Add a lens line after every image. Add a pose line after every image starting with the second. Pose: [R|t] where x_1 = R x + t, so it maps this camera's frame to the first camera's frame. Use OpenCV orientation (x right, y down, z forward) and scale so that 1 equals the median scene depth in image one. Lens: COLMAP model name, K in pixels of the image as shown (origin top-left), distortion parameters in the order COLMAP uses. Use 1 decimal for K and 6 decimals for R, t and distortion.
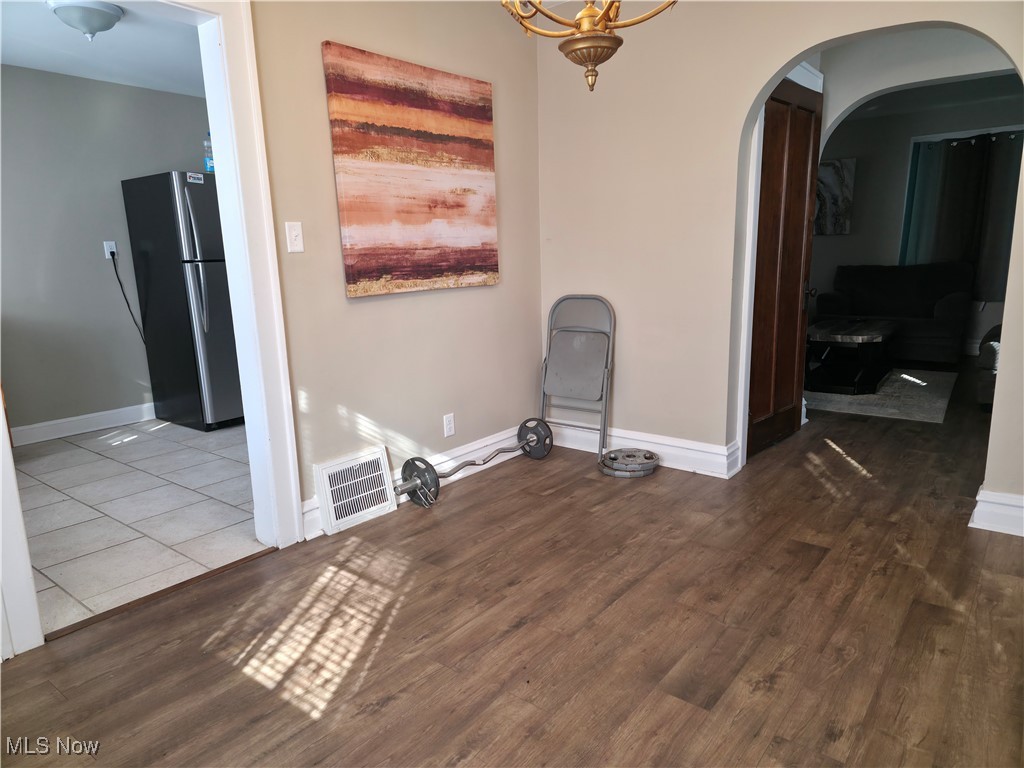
lens RADIAL K [[677.4, 0, 514.2], [0, 677.4, 399.8], [0, 0, 1]] dist [0.006815, 0.003212]
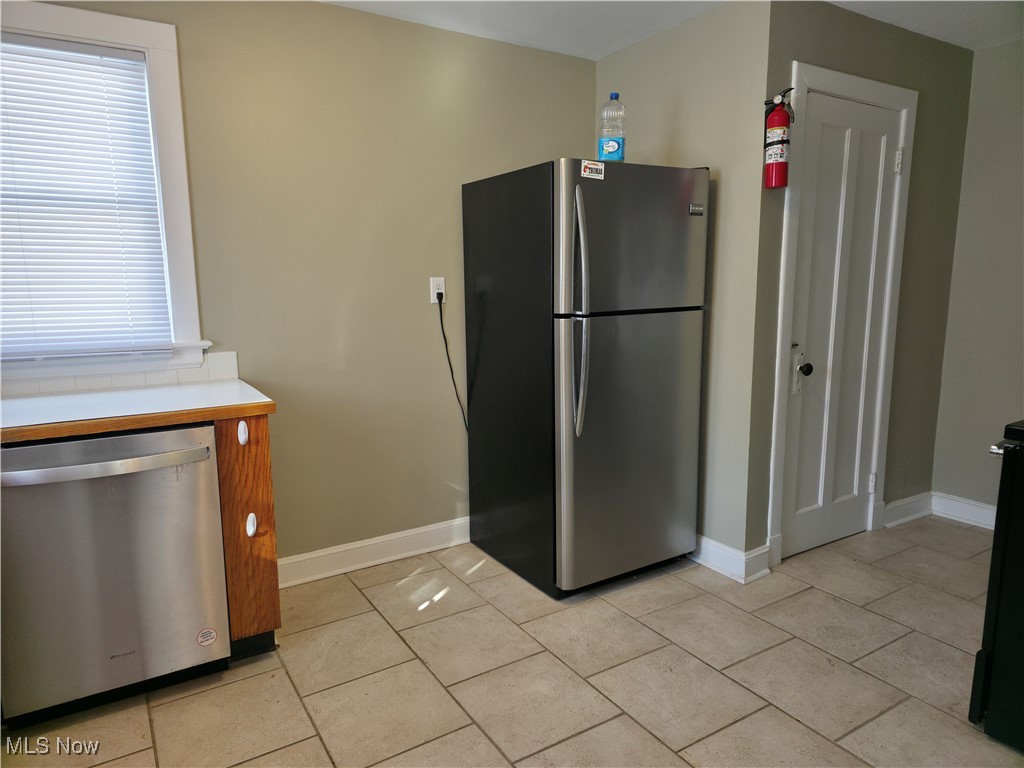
lens RADIAL K [[667.8, 0, 512.0], [0, 667.8, 384.0], [0, 0, 1]] dist [0.005610, 0.000716]
pose [[0.939992, 0.067650, -0.334423, -0.312975], [-0.084640, 0.995744, -0.036477, -0.115899], [0.330532, 0.062594, 0.941717, 0.436495]]
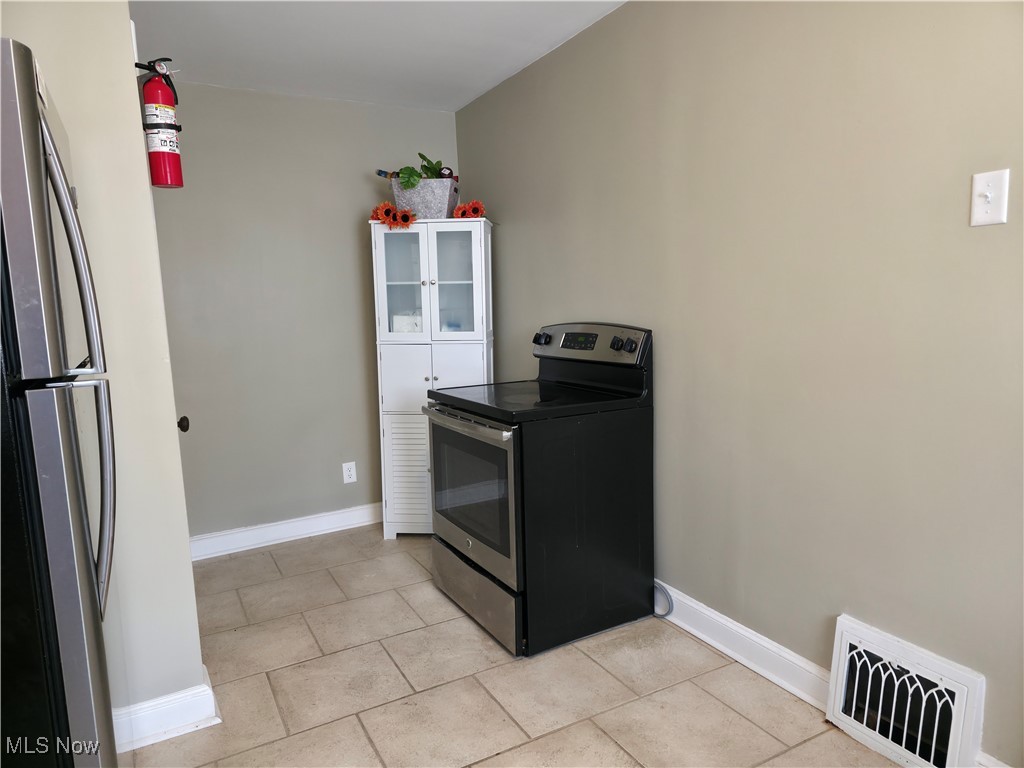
lens RADIAL K [[667.8, 0, 512.0], [0, 667.8, 384.0], [0, 0, 1]] dist [0.005610, 0.000716]
pose [[0.395429, -0.113129, 0.911503, -0.616382], [0.230500, 0.972851, 0.020747, -0.159558], [-0.889104, 0.201898, 0.410770, 0.694452]]
